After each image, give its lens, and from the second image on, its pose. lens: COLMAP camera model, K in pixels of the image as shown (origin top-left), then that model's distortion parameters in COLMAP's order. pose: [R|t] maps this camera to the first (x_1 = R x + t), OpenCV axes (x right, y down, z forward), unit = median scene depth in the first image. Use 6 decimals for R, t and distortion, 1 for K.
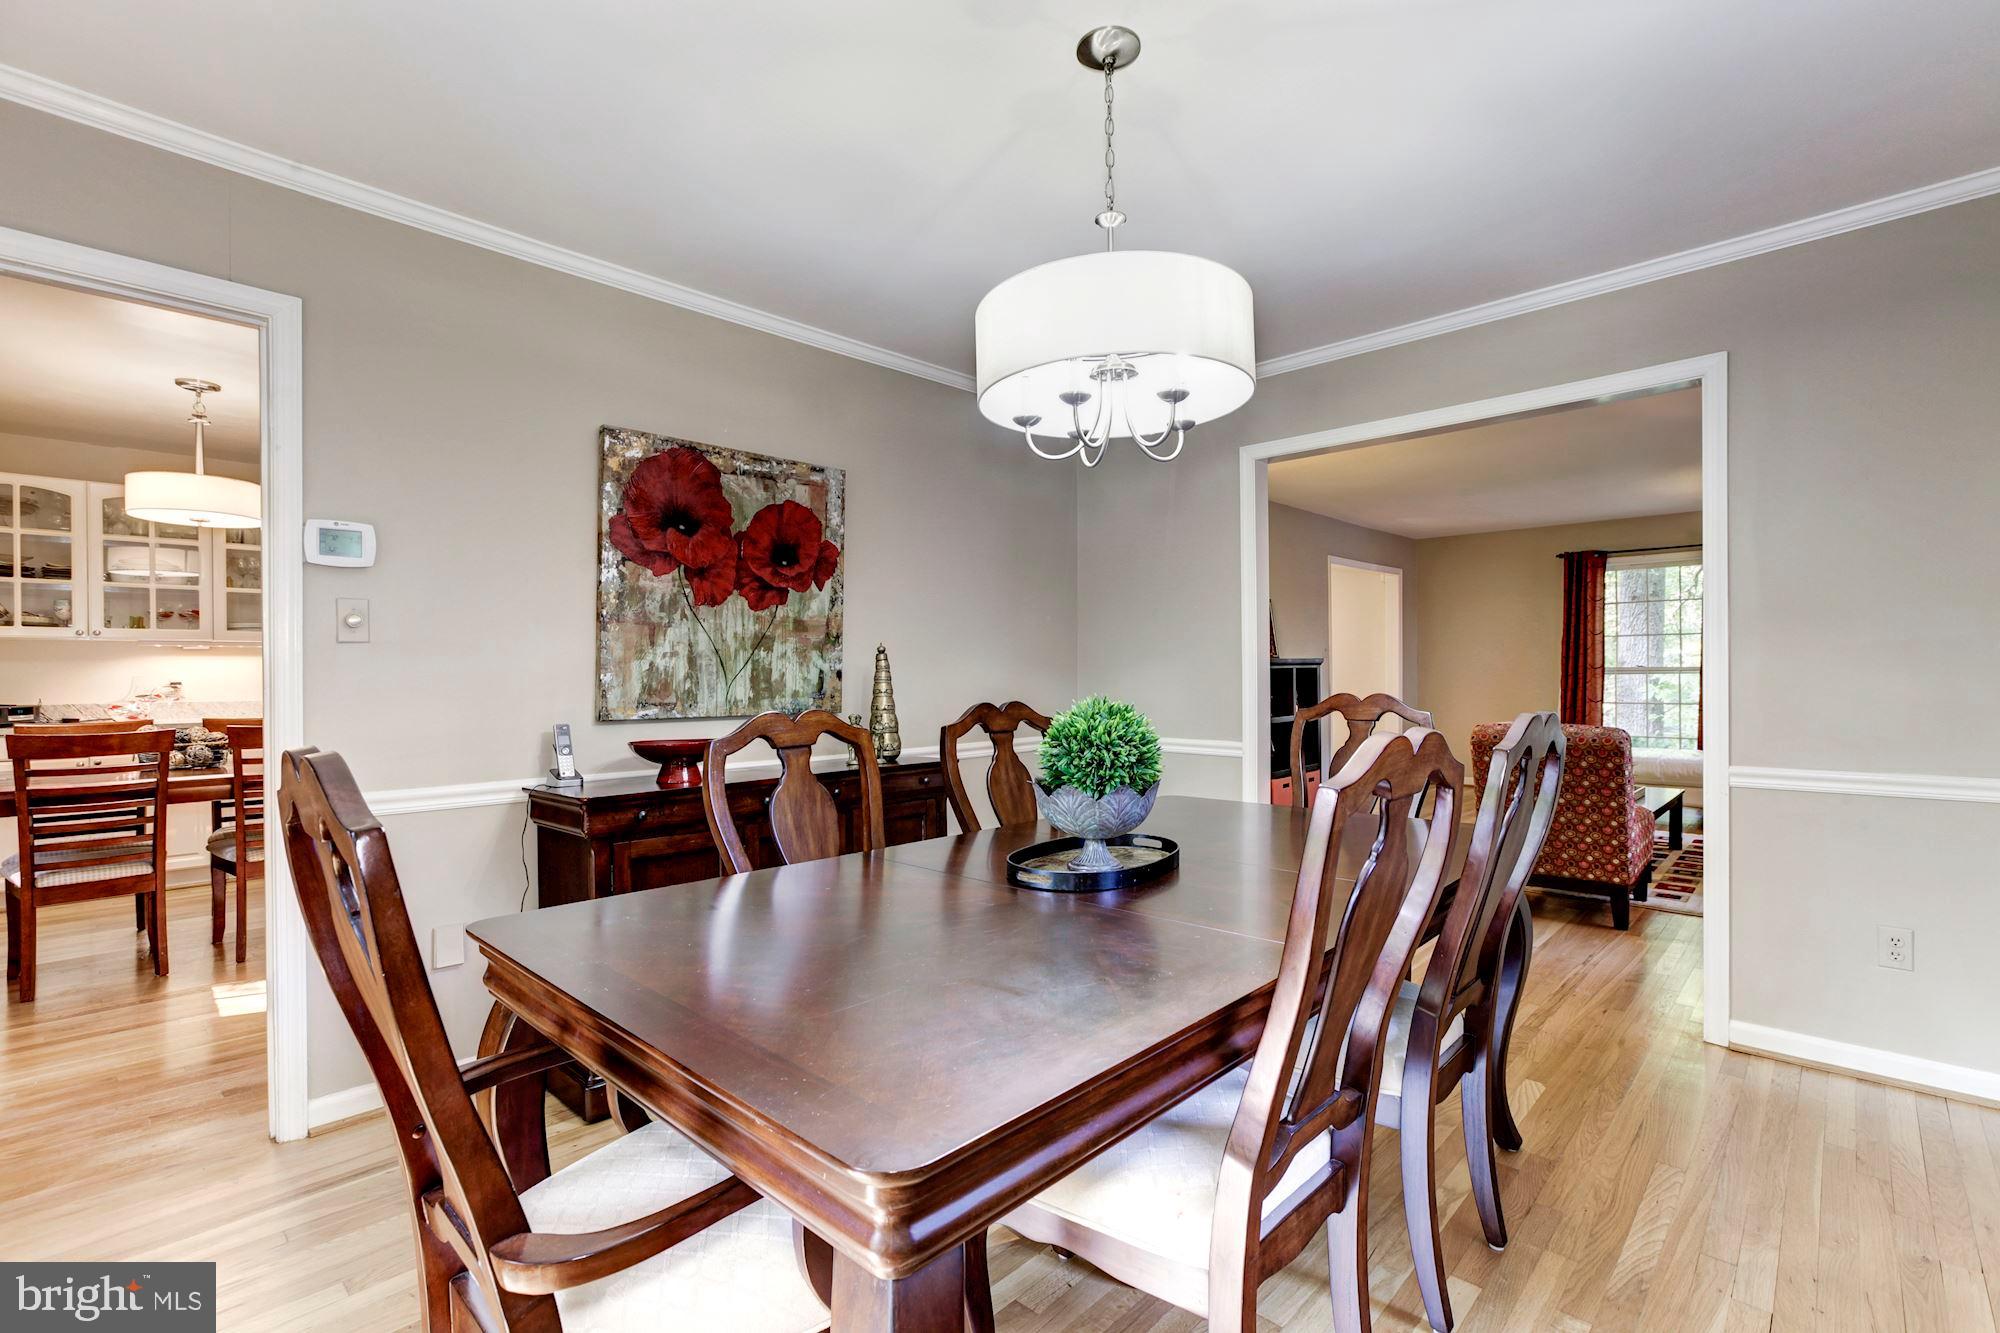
lens RADIAL K [[933.5, 0, 1010.0], [0, 933.5, 675.1], [0, 0, 1]] dist [-0.017187, 0.006128]
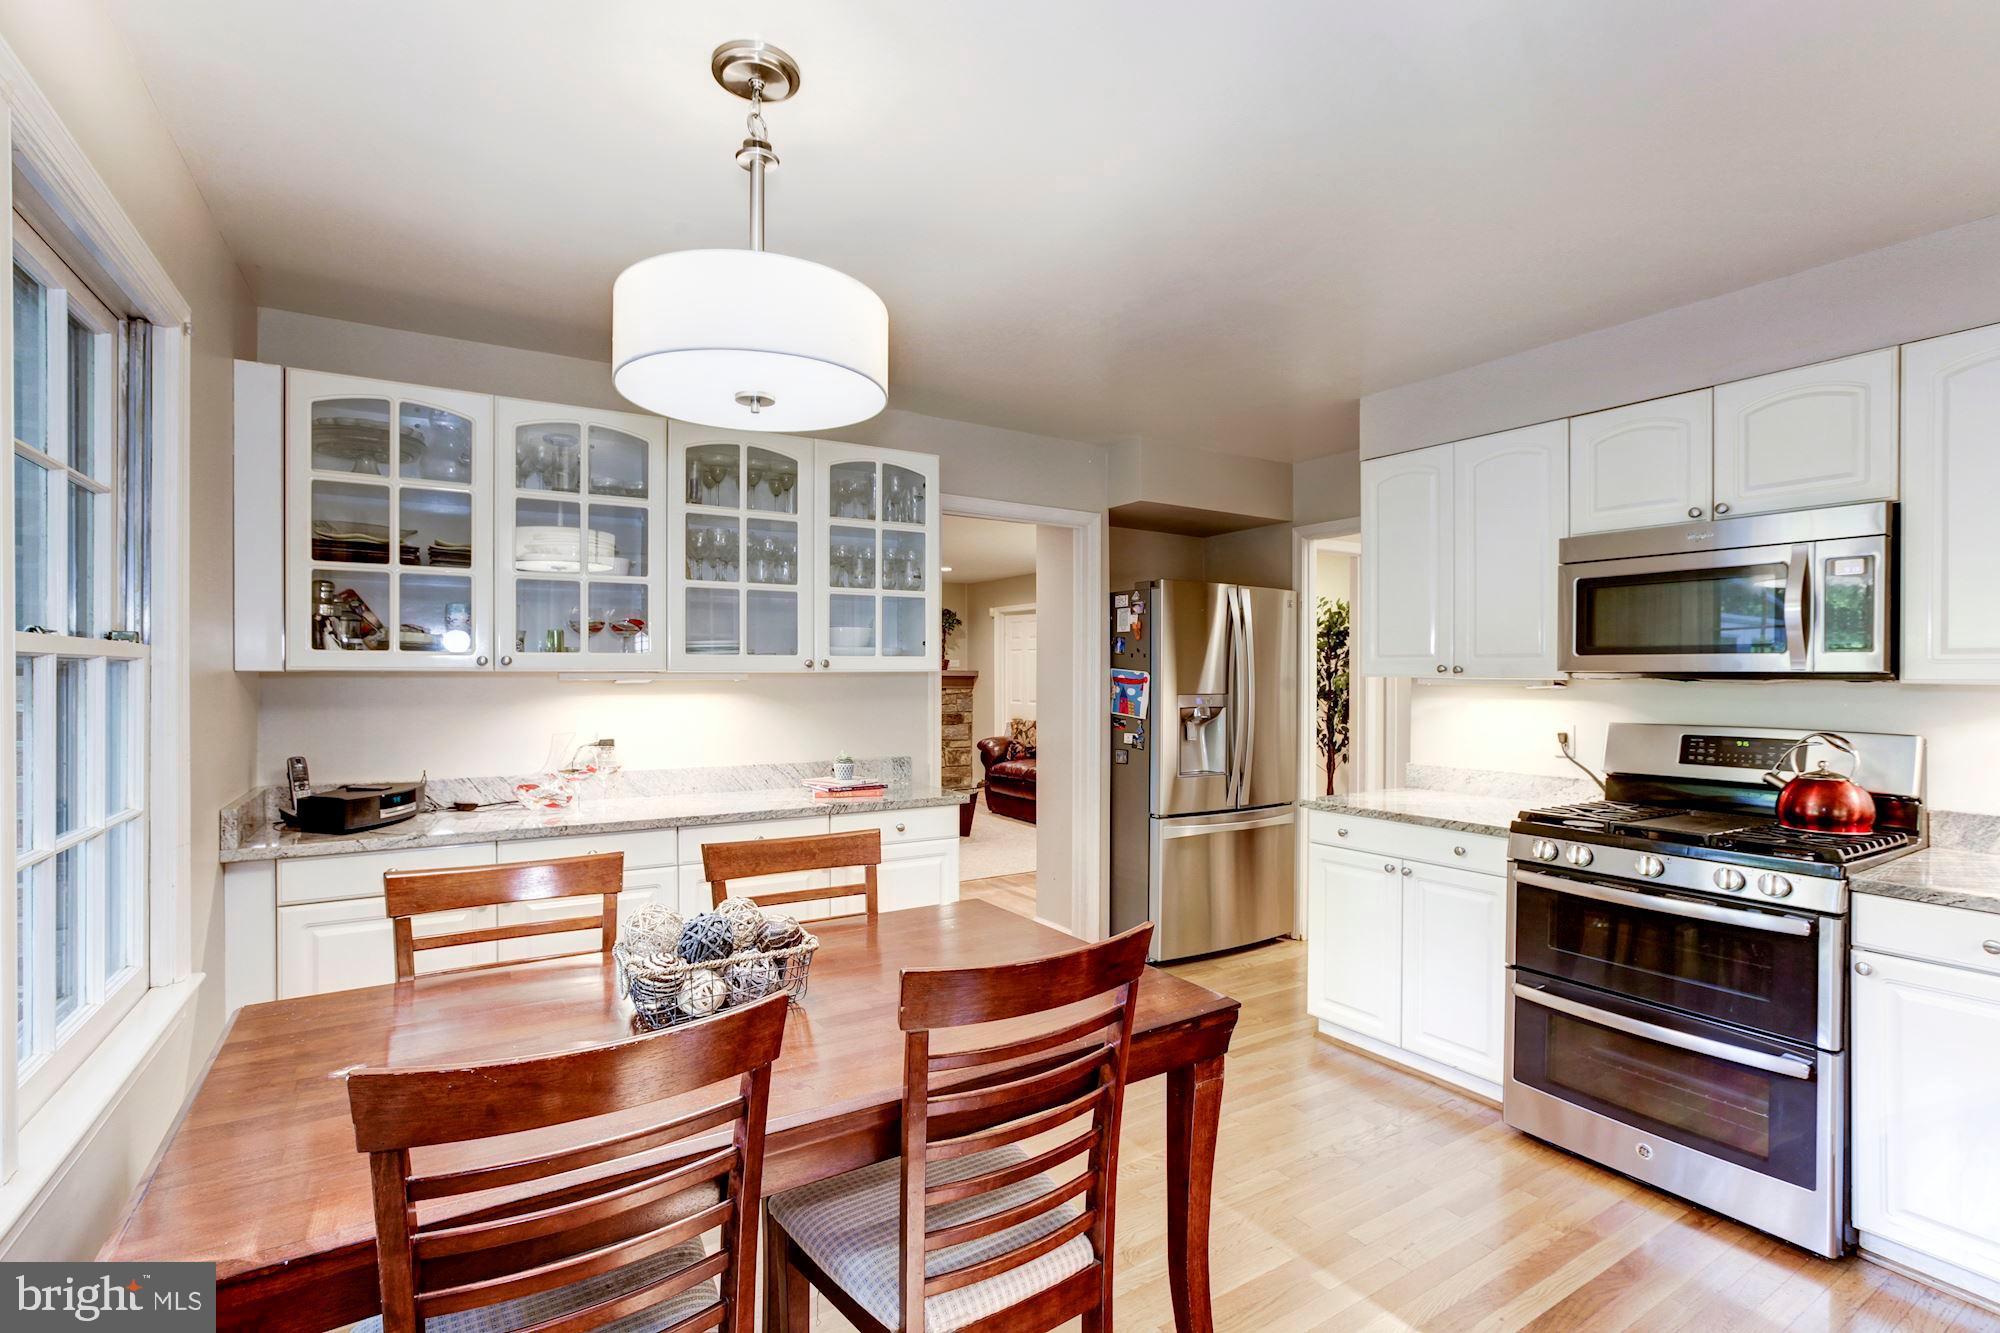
lens RADIAL K [[933.5, 0, 1006.3], [0, 933.5, 674.0], [0, 0, 1]] dist [-0.017187, 0.006128]
pose [[0.970790, 0.001789, -0.239922, -0.562101], [-0.003517, 0.999971, -0.006773, -0.035032], [0.239903, 0.007419, 0.970768, 0.526162]]
